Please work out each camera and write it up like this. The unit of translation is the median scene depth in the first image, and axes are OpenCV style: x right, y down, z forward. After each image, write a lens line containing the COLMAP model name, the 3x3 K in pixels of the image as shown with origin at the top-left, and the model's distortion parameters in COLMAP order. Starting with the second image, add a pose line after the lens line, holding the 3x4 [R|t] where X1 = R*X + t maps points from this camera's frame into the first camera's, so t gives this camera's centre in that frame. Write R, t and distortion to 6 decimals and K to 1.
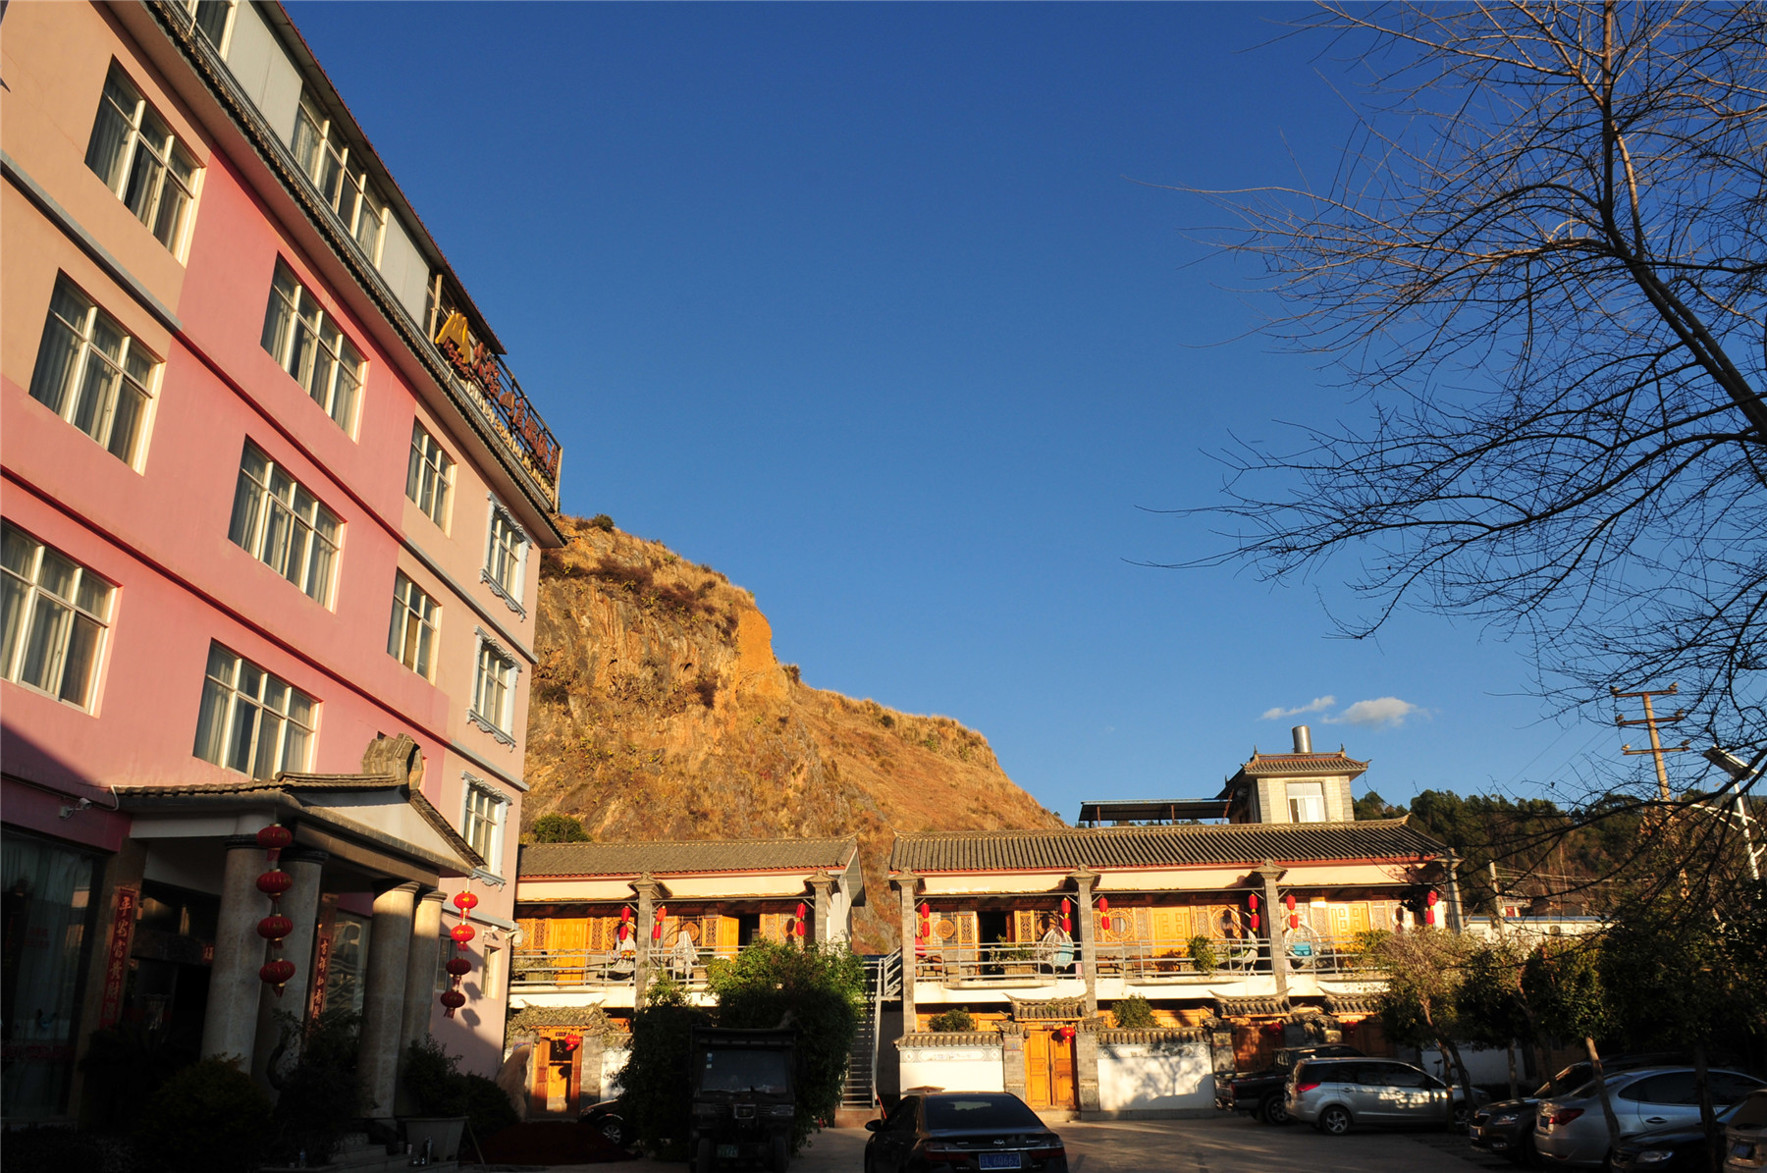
lens RADIAL K [[1336.1, 0, 883.5], [0, 1336.1, 589.8], [0, 0, 1]] dist [-0.007537, -0.005357]
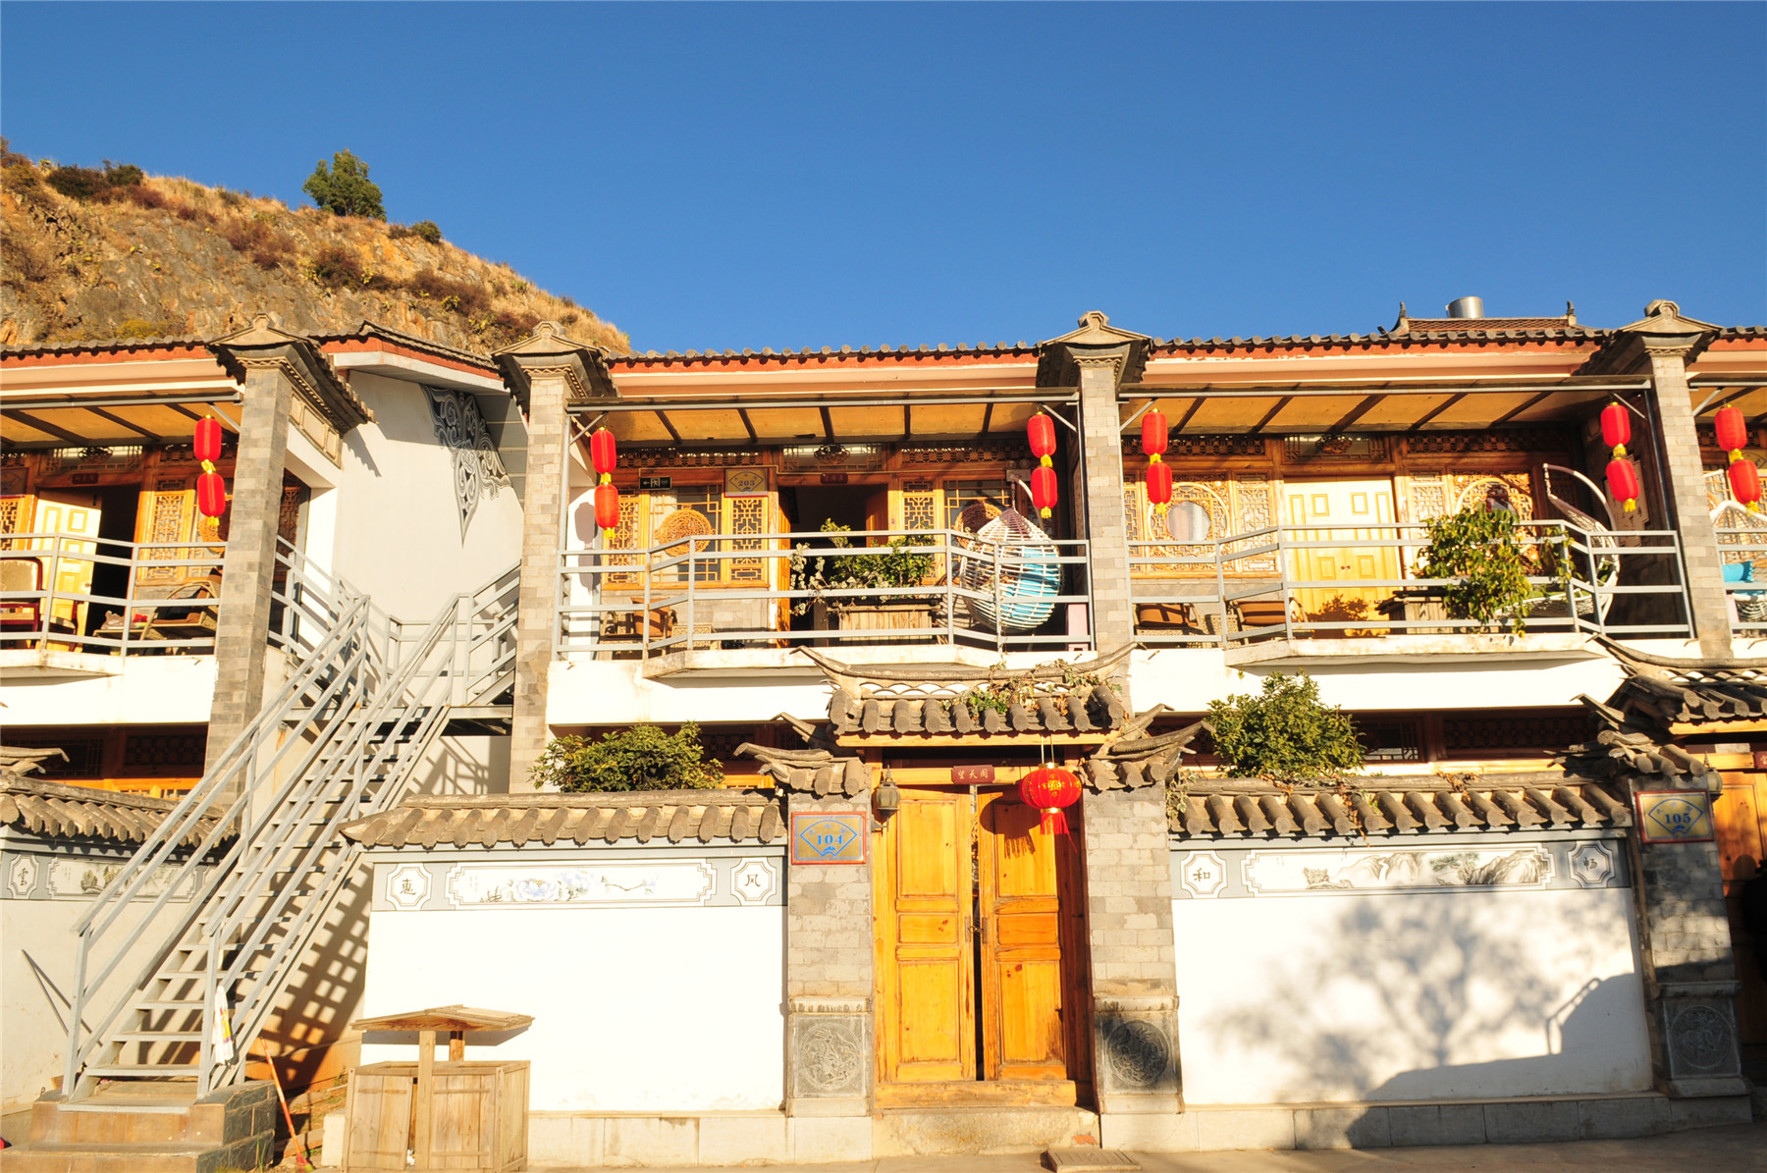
lens RADIAL K [[1336.1, 0, 880.6], [0, 1336.1, 591.7], [0, 0, 1]] dist [-0.007537, -0.005357]
pose [[0.999304, 0.006045, 0.036806, 0.084159], [-0.010004, 0.994062, 0.108353, 0.231808], [-0.035933, -0.108646, 0.993431, 0.656743]]
